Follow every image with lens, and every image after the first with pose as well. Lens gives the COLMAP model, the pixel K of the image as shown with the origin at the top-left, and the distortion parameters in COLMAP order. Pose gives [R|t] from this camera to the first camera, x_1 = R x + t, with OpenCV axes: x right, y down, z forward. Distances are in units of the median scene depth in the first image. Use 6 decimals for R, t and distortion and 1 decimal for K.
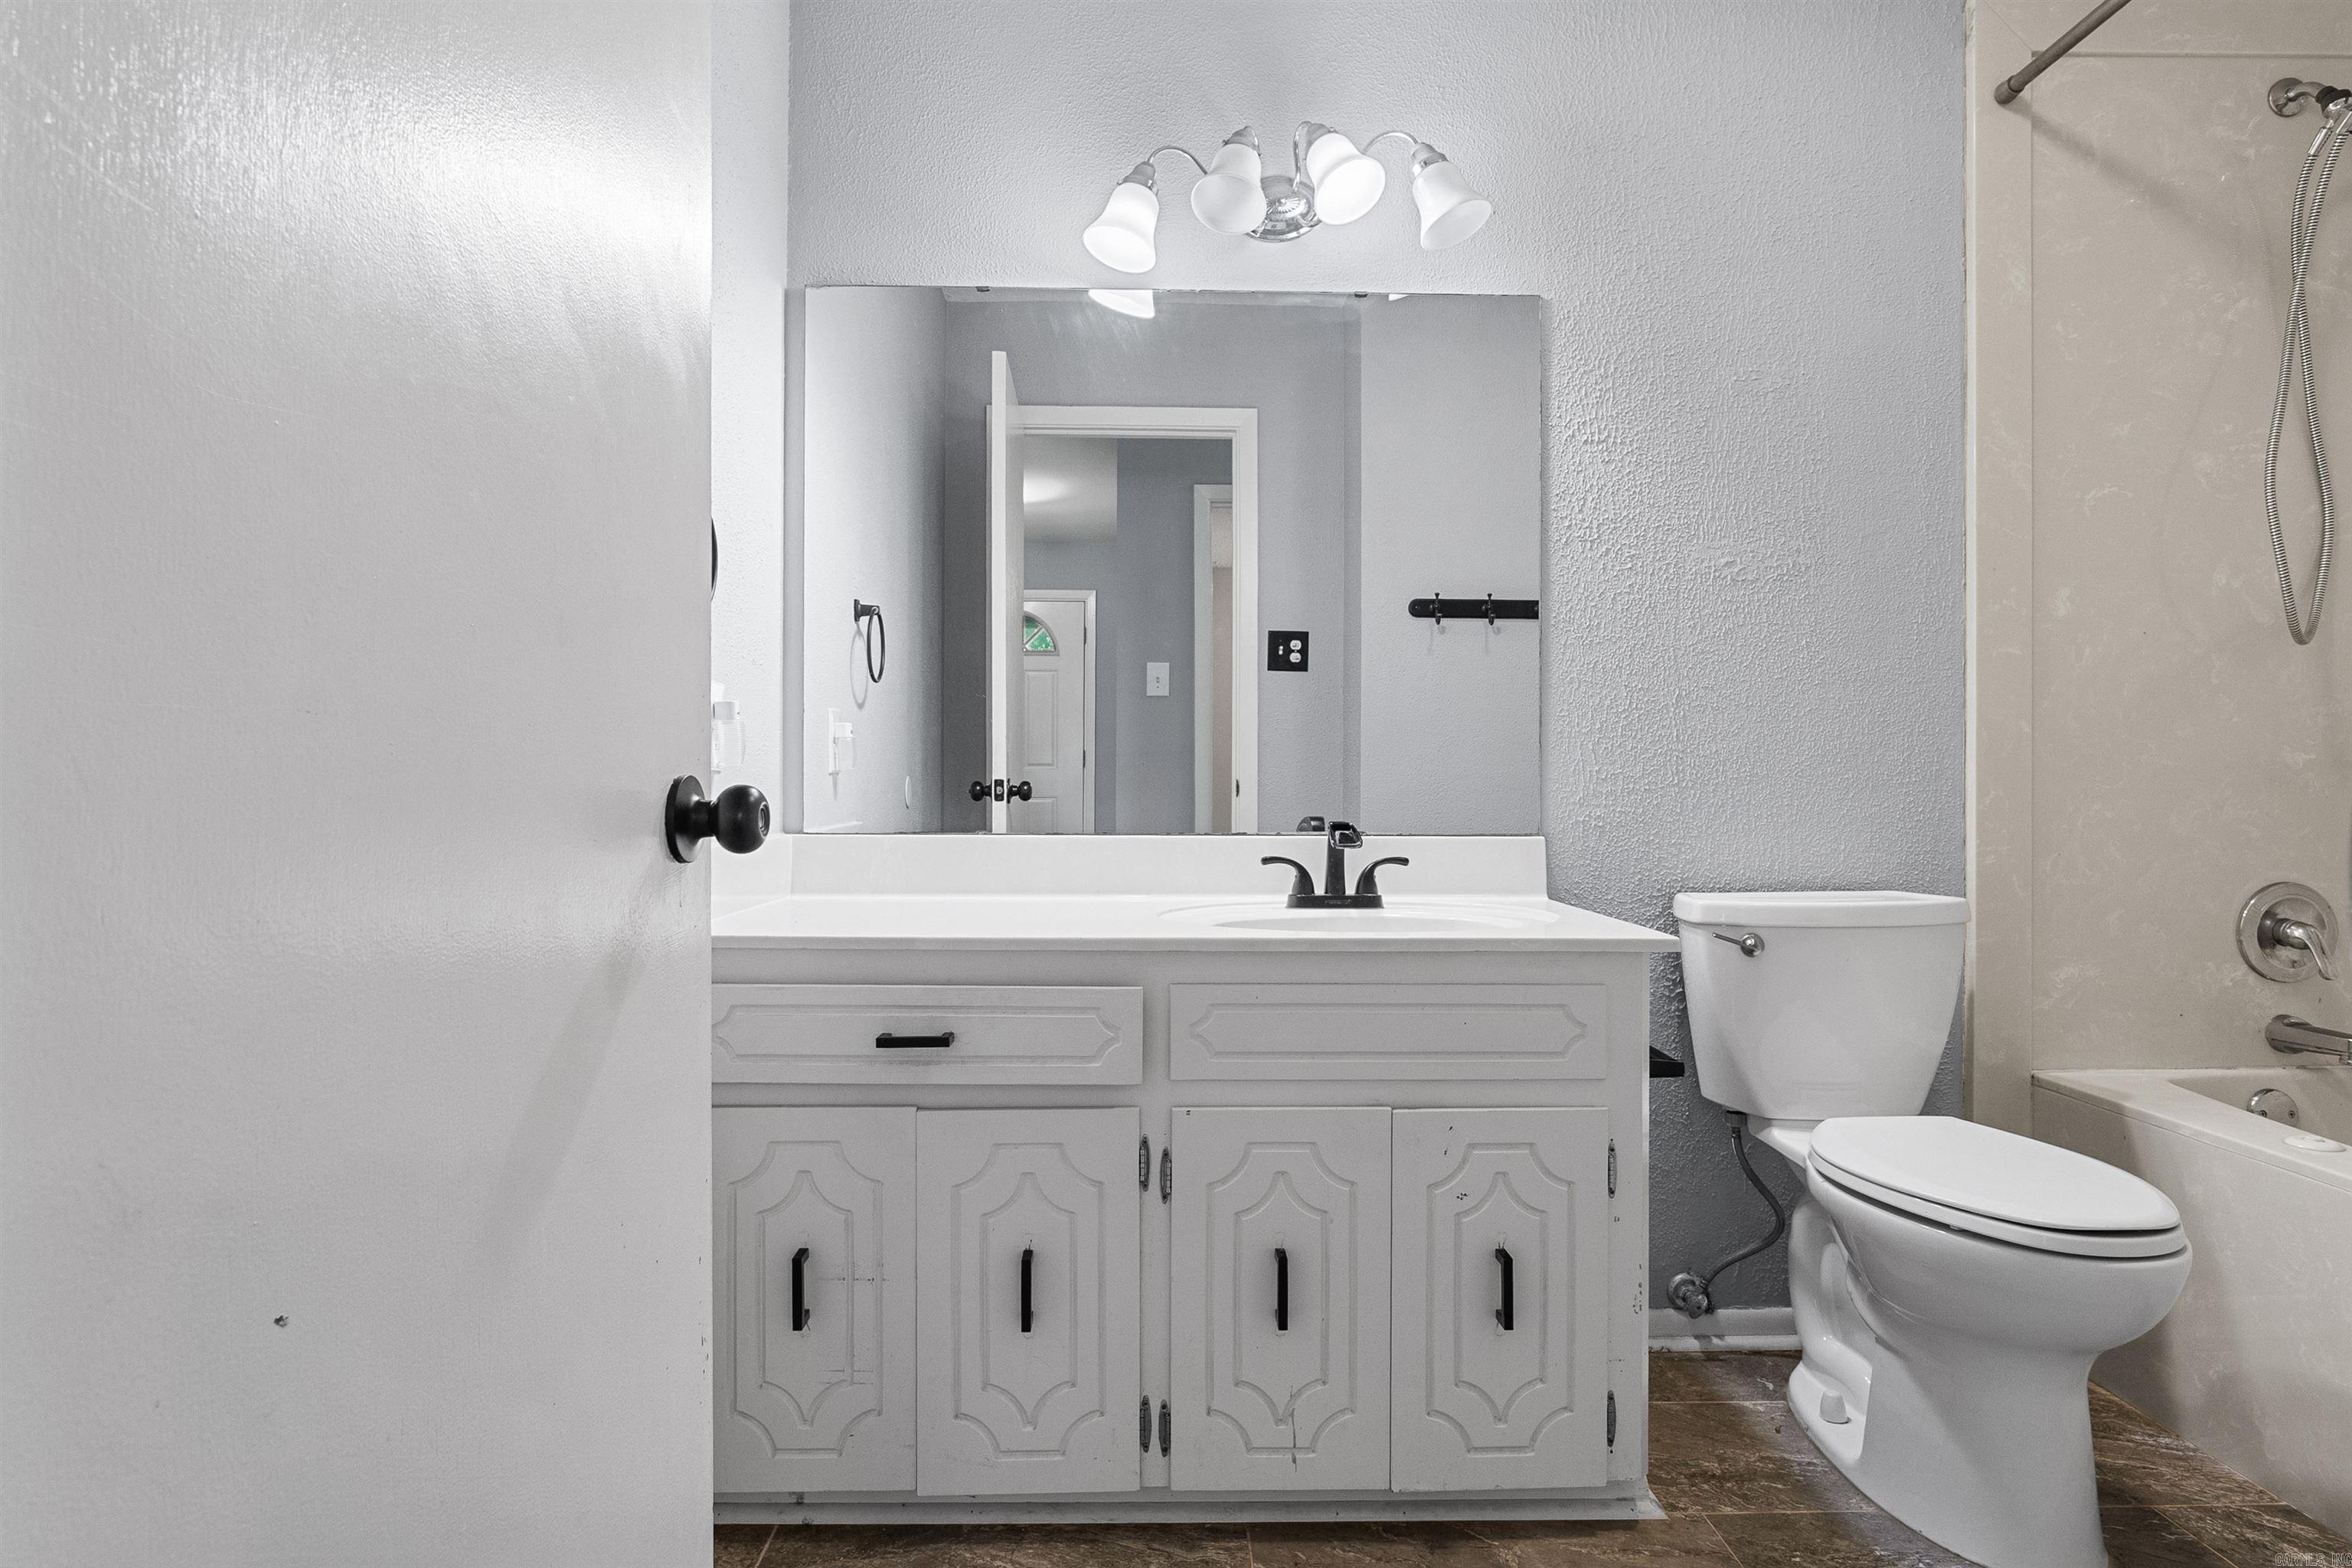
lens RADIAL K [[1240.5, 0, 1183.1], [0, 1240.5, 786.7], [0, 0, 1]] dist [-0.002597, 0.008040]
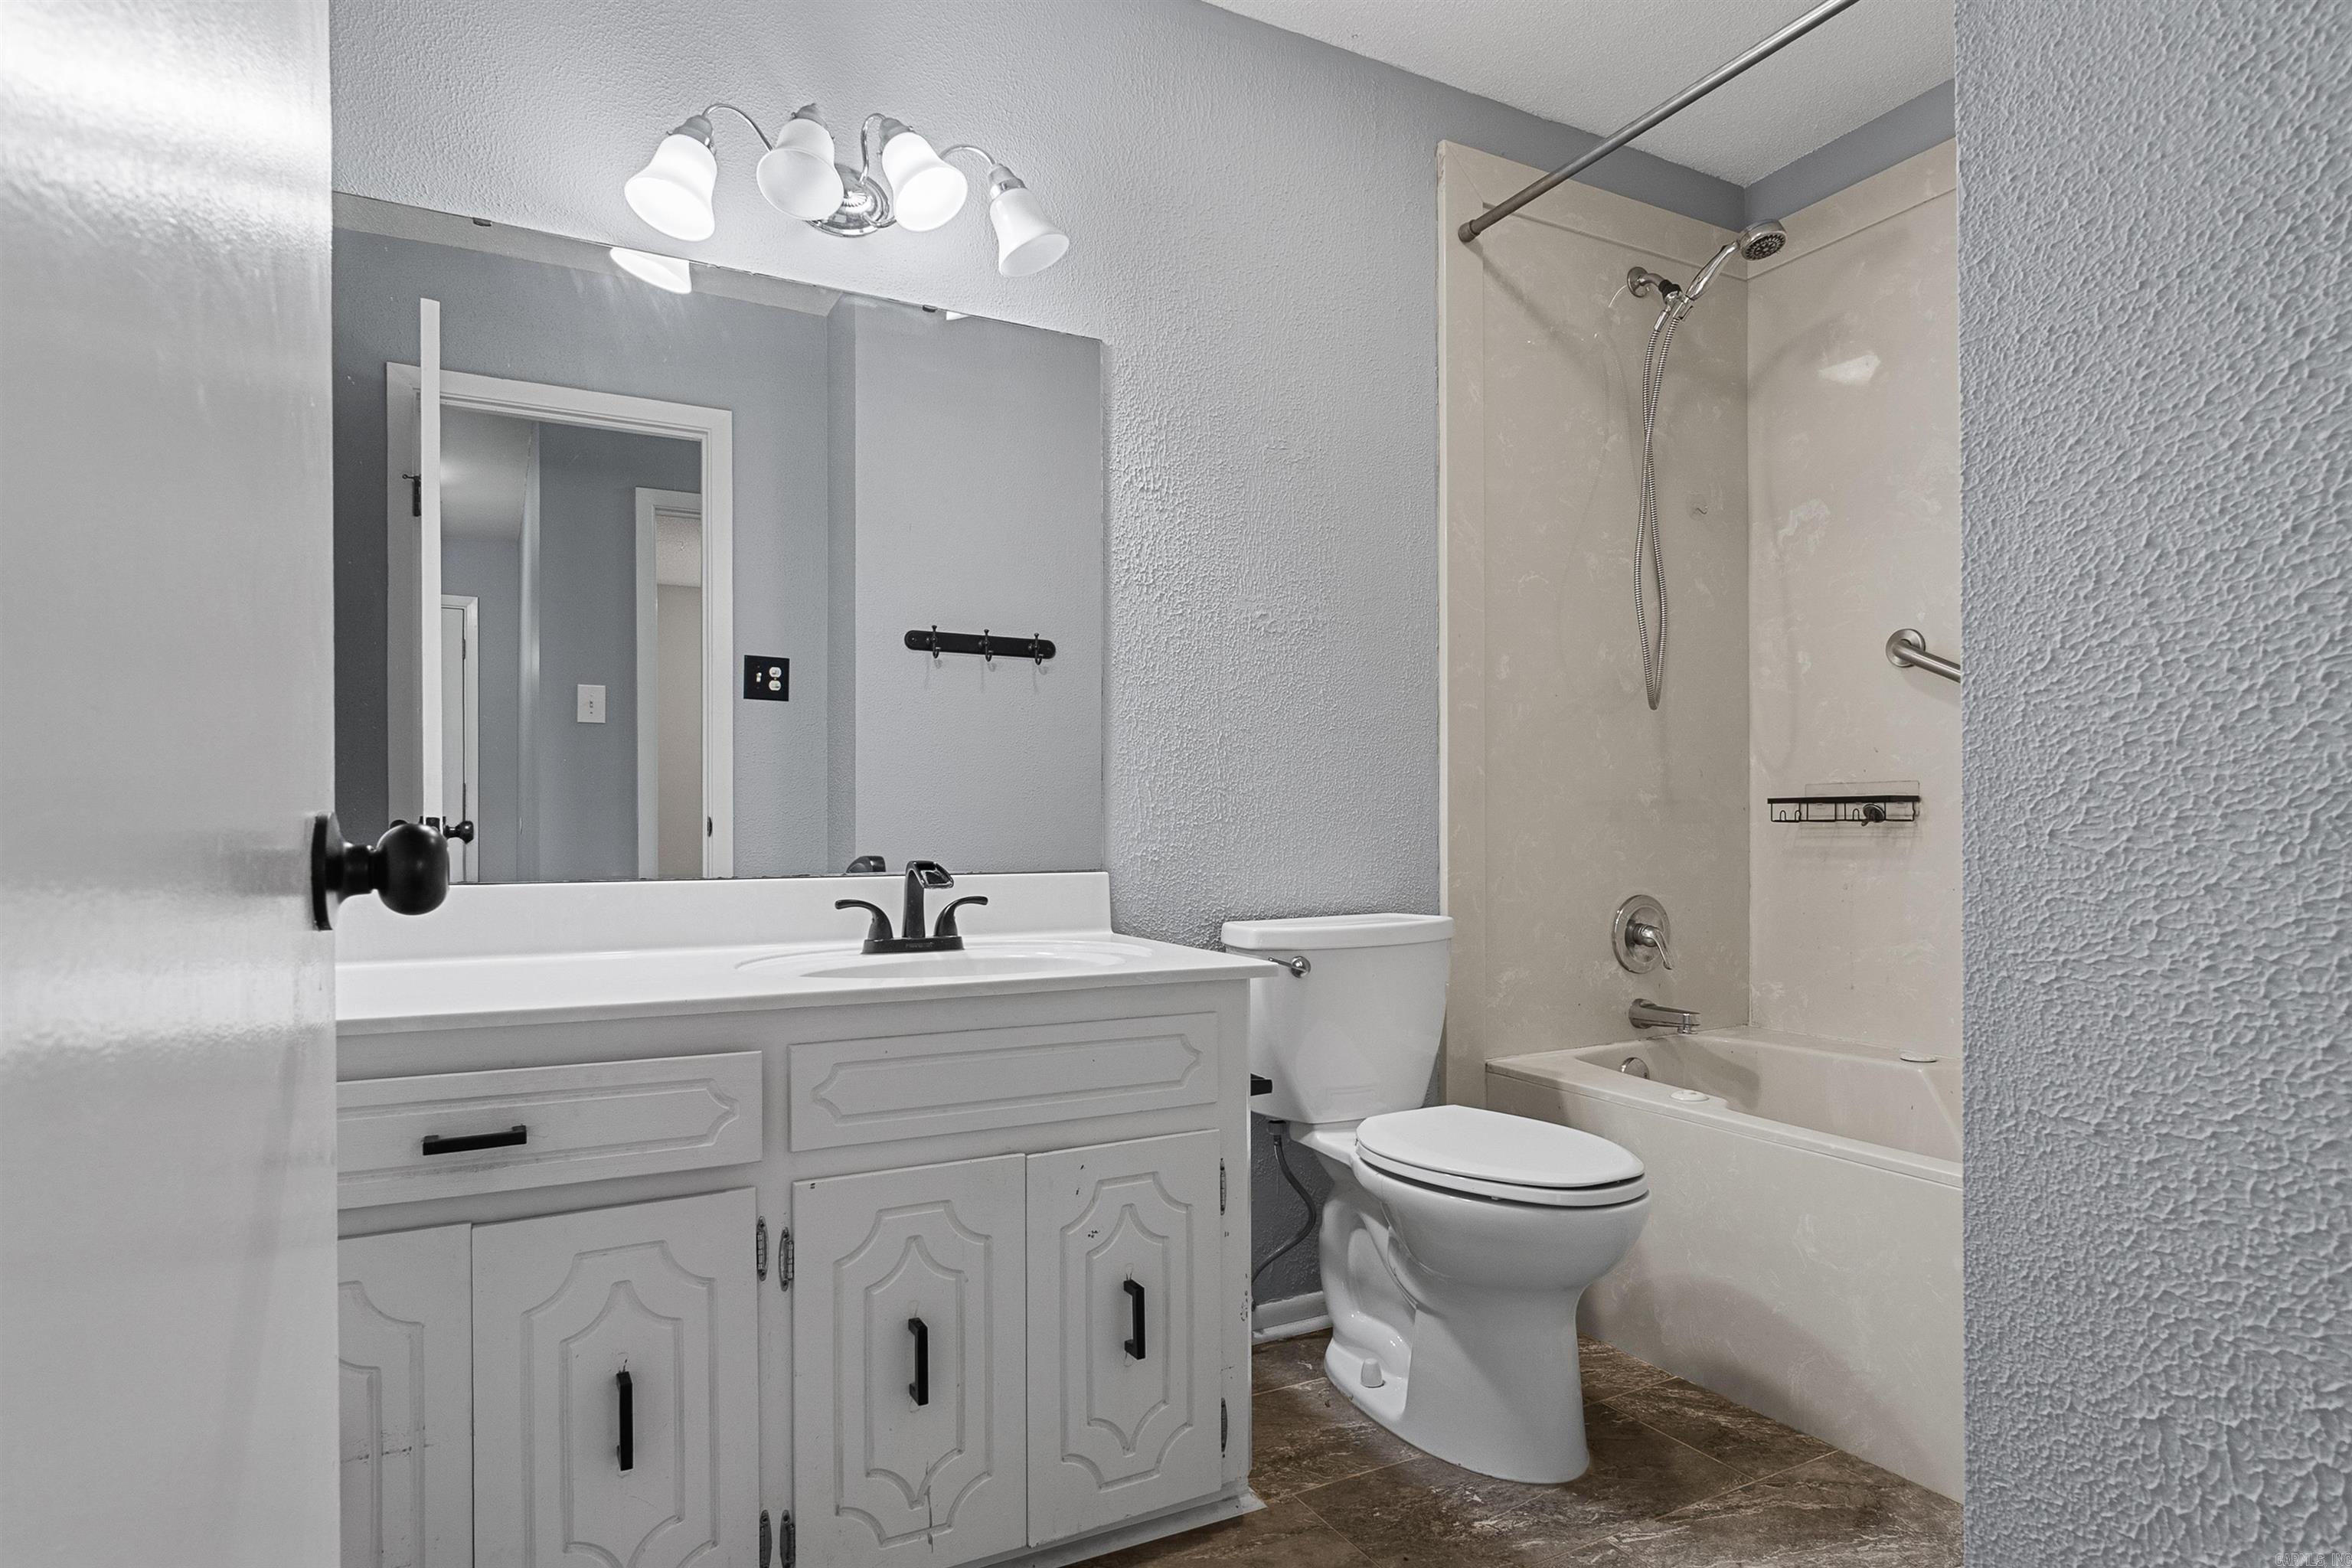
lens RADIAL K [[1263.8, 0, 1173.6], [0, 1263.8, 827.2], [0, 0, 1]] dist [-0.002850, 0.010186]
pose [[0.899684, -0.006197, 0.436499, -0.120341], [0.005048, 0.999980, 0.003793, -0.000319], [-0.436513, -0.001209, 0.899697, 0.044001]]
